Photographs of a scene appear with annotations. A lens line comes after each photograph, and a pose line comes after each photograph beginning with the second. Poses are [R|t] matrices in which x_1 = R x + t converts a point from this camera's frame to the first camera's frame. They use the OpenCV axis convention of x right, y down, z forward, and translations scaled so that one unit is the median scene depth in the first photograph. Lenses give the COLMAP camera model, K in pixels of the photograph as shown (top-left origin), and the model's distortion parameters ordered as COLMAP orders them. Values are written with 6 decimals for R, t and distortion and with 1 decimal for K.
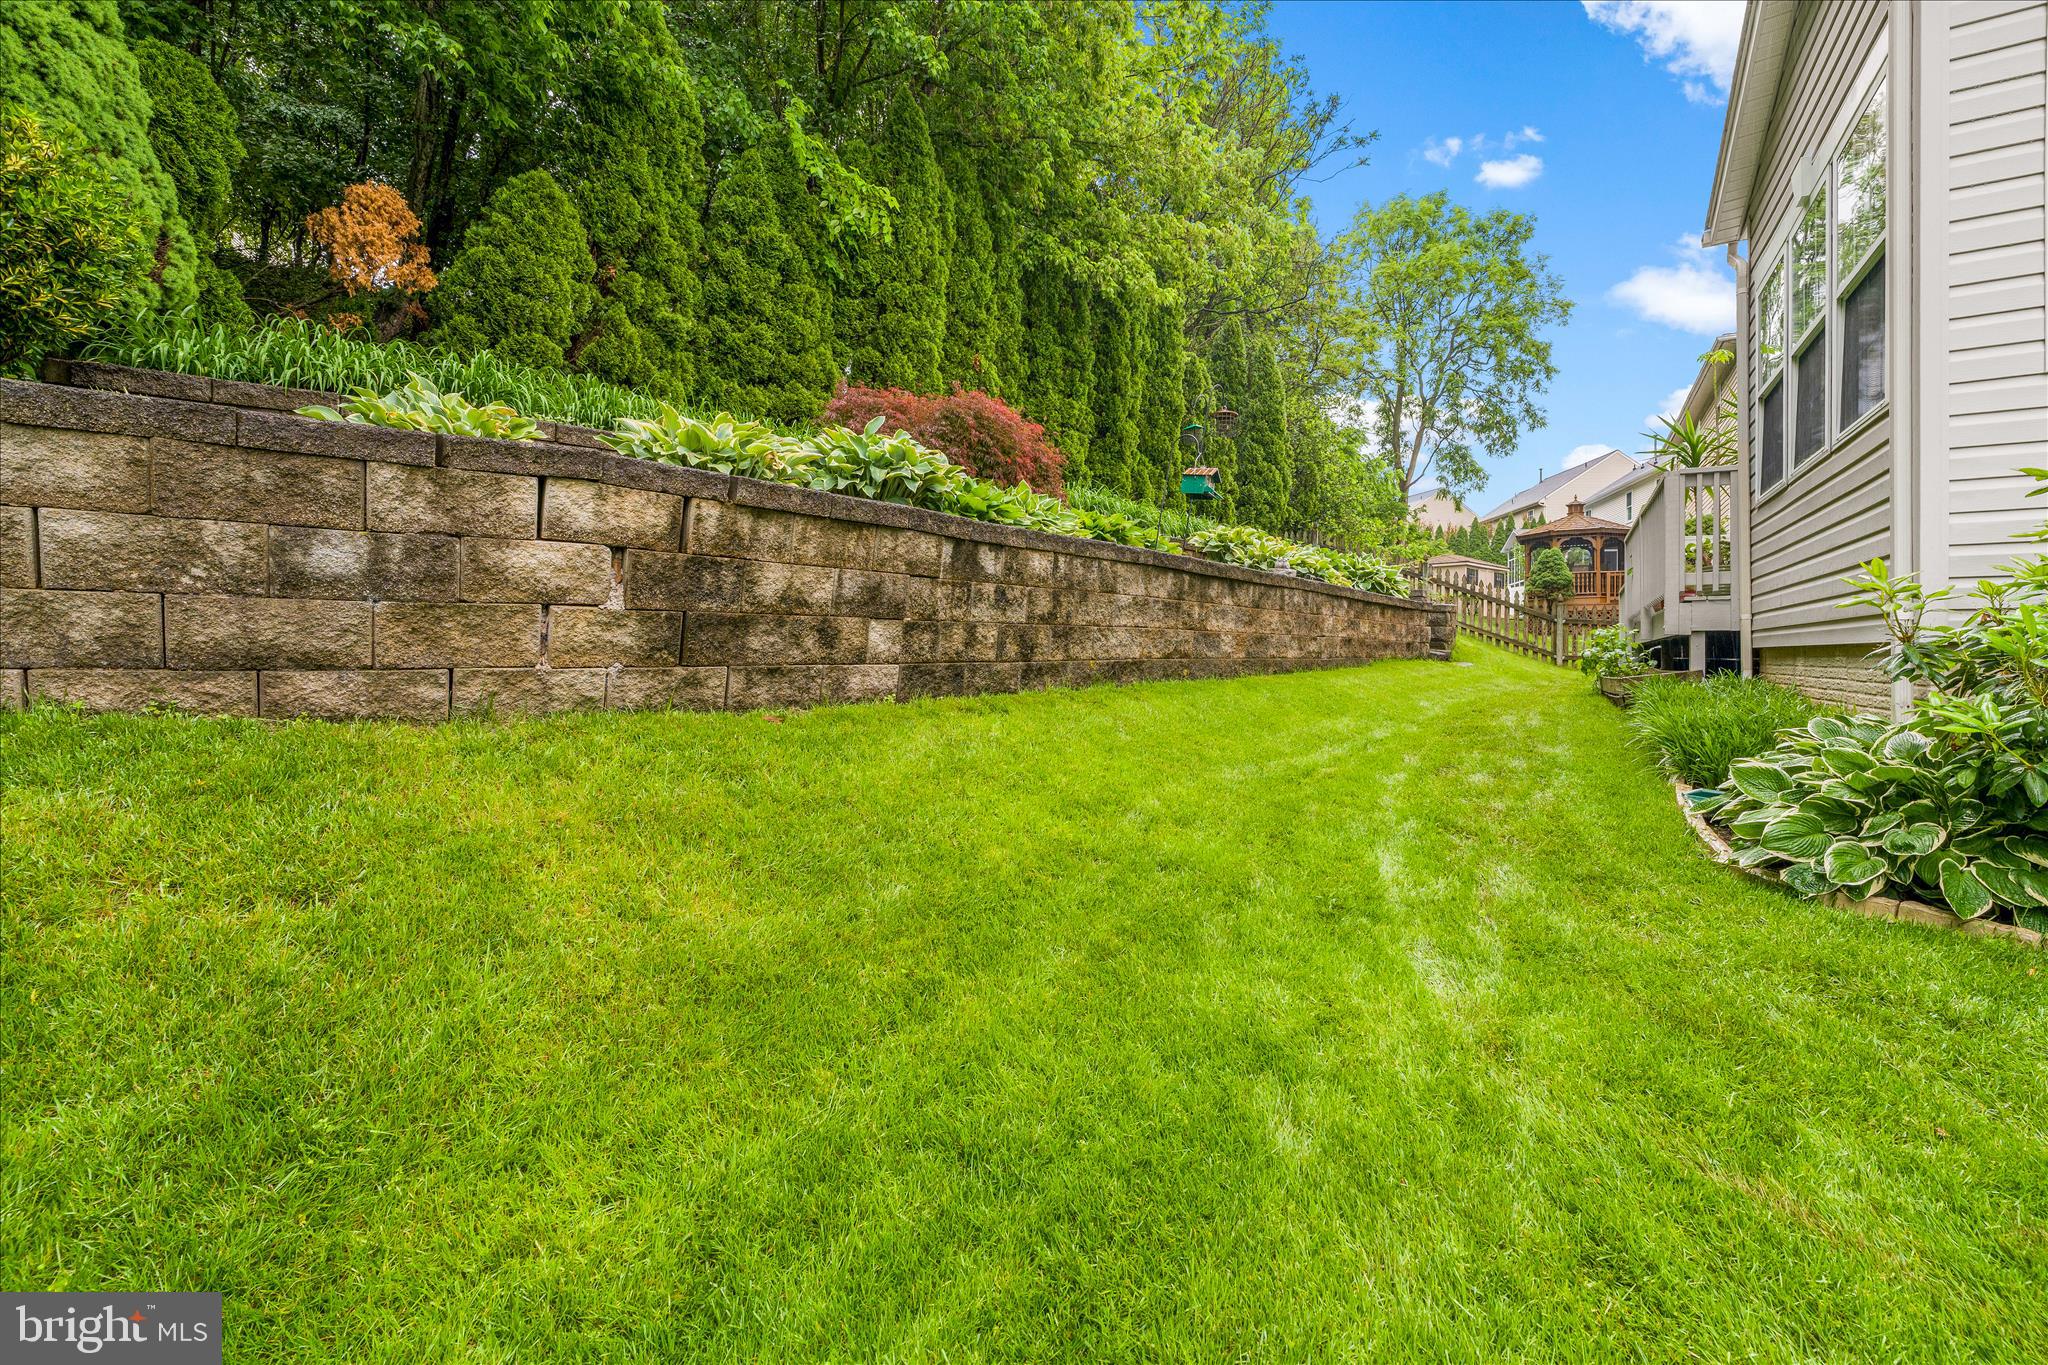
lens RADIAL K [[938.8, 0, 1032.8], [0, 938.8, 676.0], [0, 0, 1]] dist [-0.005115, 0.001658]
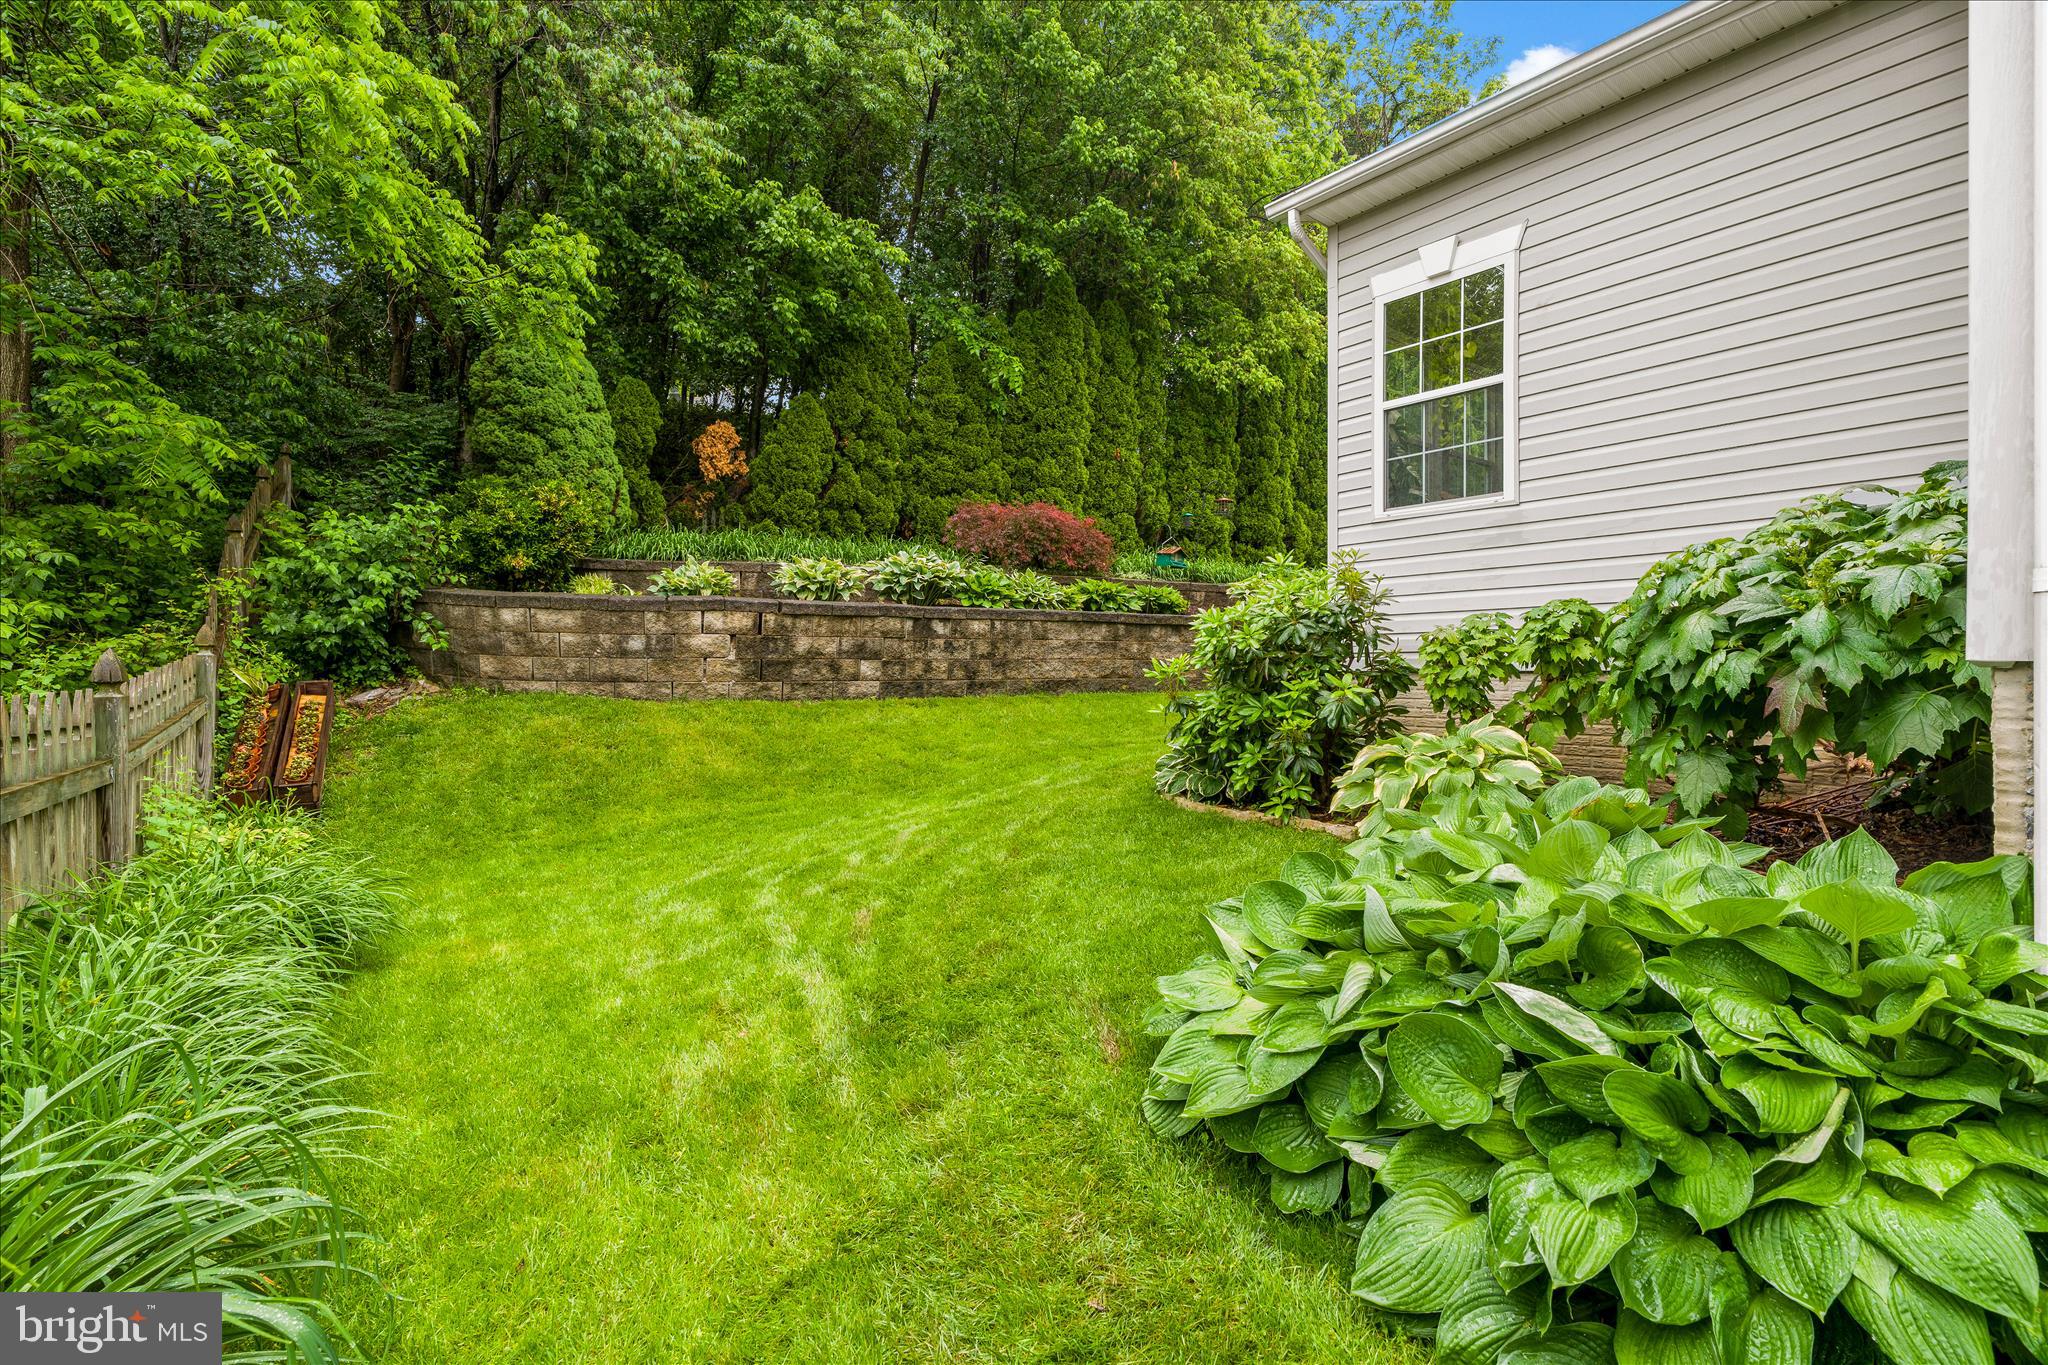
lens RADIAL K [[938.8, 0, 1017.2], [0, 938.8, 680.5], [0, 0, 1]] dist [-0.005115, 0.001658]
pose [[0.916866, 0.005882, -0.399152, 0.880291], [-0.010315, 0.999907, -0.008959, 0.001164], [0.399062, 0.012331, 0.916841, -0.703617]]
